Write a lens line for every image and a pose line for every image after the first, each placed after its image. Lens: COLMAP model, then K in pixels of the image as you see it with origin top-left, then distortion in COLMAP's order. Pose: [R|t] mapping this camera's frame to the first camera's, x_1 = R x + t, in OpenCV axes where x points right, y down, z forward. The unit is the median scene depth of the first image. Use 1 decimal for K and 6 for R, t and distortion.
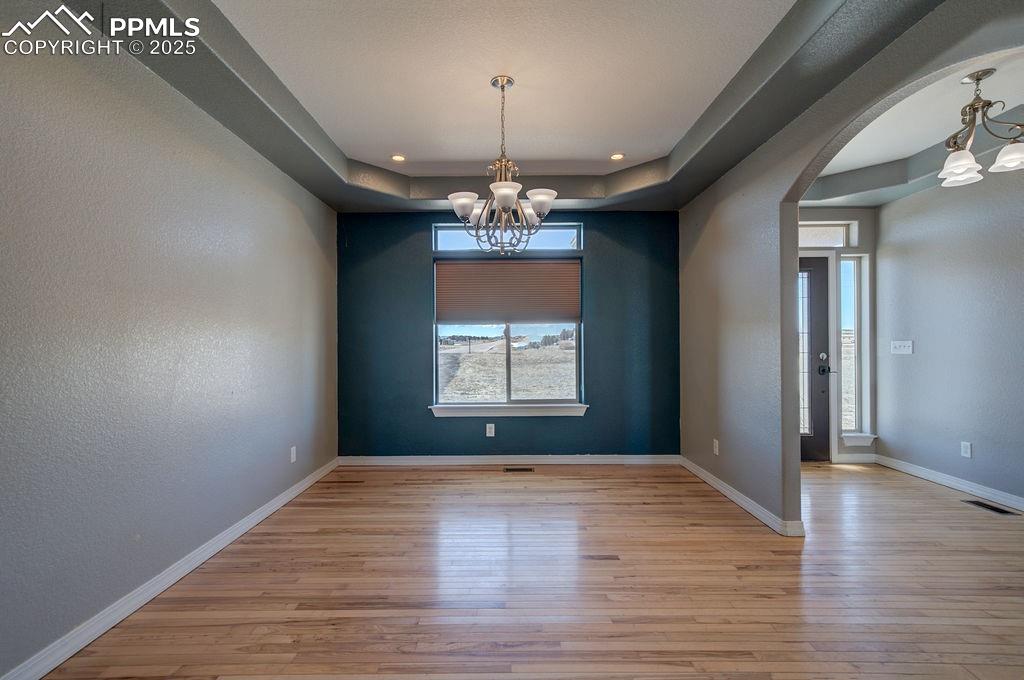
lens RADIAL K [[450.6, 0, 511.0], [0, 450.6, 339.4], [0, 0, 1]] dist [0.004677, 0.000266]
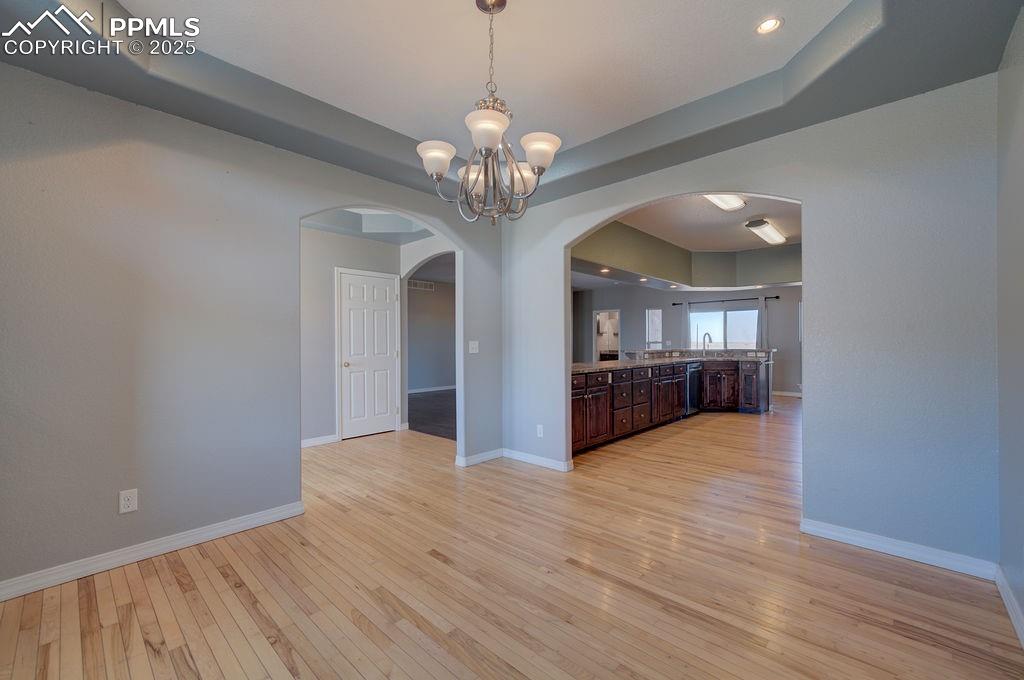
lens RADIAL K [[420.4, 0, 511.9], [0, 420.4, 340.0], [0, 0, 1]] dist [0.004460, 0.000501]
pose [[-0.726537, 0.013454, 0.686996, -0.328893], [0.002661, 0.999856, -0.016766, 0.014440], [-0.687122, -0.010354, -0.726468, 0.927629]]
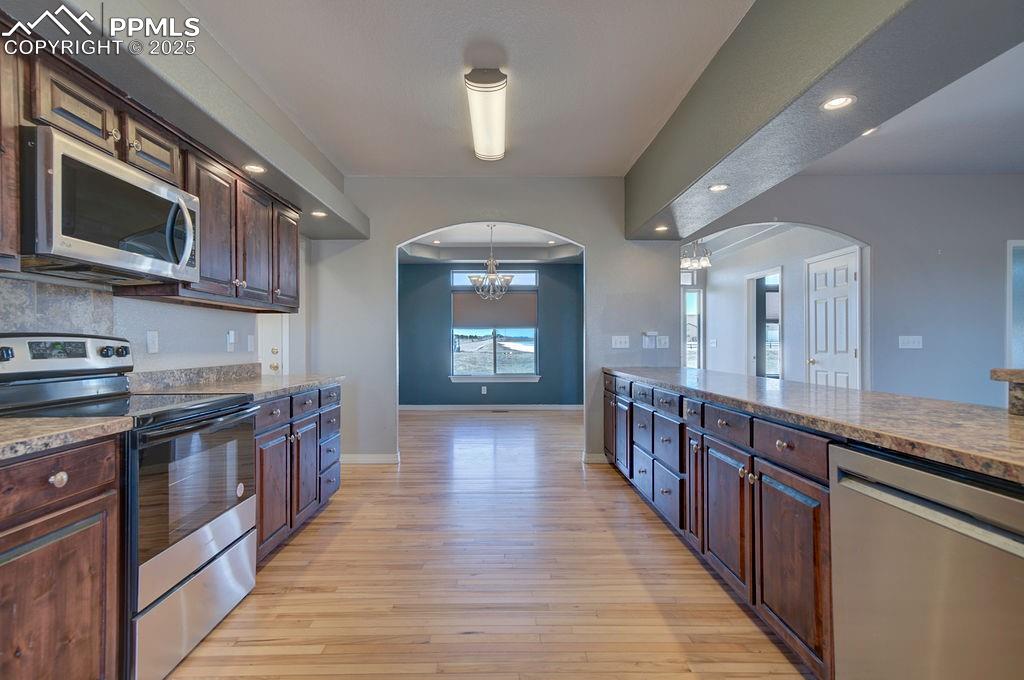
lens RADIAL K [[521.8, 0, 503.4], [0, 521.8, 342.1], [0, 0, 1]] dist [-0.002576, -0.000603]
pose [[0.999995, 0.003075, 0.000581, 0.026575], [-0.003079, 0.999971, 0.007001, 0.004498], [-0.000560, -0.007003, 0.999975, -1.029492]]
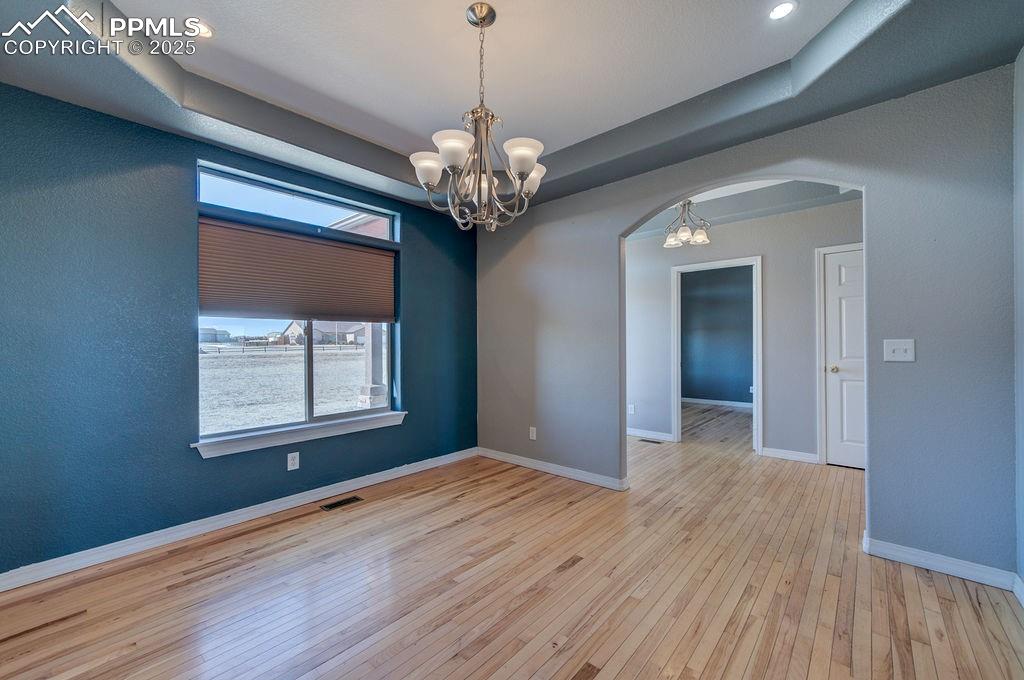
lens RADIAL K [[403.1, 0, 503.8], [0, 403.1, 342.9], [0, 0, 1]] dist [-0.001925, 0.001048]
pose [[0.675142, 0.003295, 0.737681, -0.318227], [-0.001511, 0.999994, -0.003084, 0.007102], [-0.737687, 0.000967, 0.675143, 0.306774]]
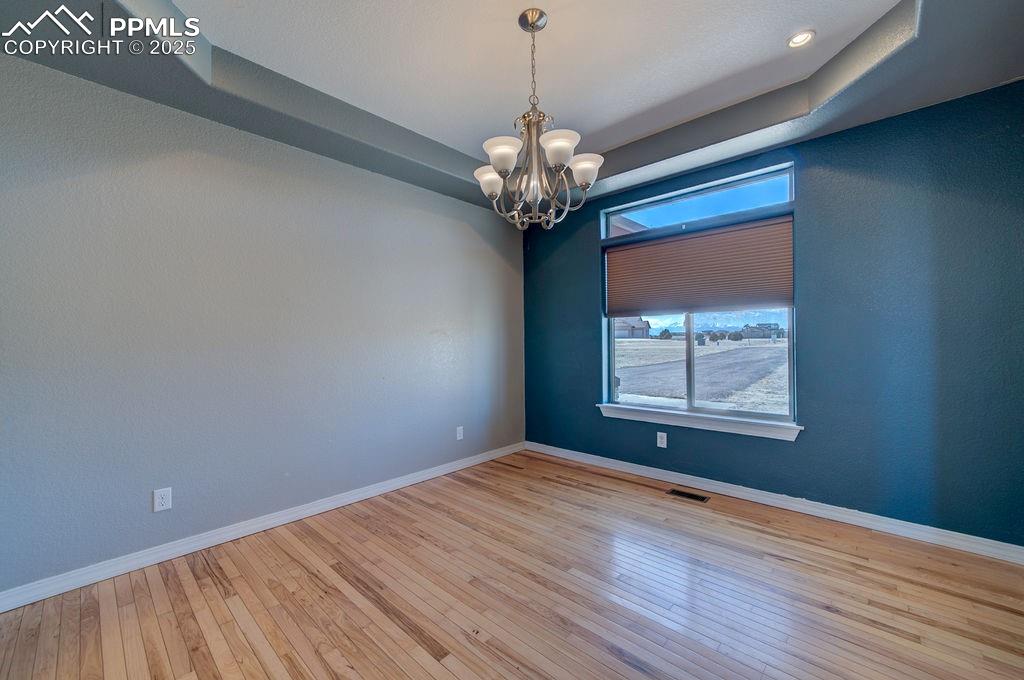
lens RADIAL K [[403.1, 0, 512.9], [0, 403.1, 339.8], [0, 0, 1]] dist [-0.001925, 0.001048]
pose [[0.732433, -0.005685, -0.680816, 0.278780], [0.012726, 0.999905, 0.005341, 0.006094], [0.680720, -0.012577, 0.732435, 0.270688]]
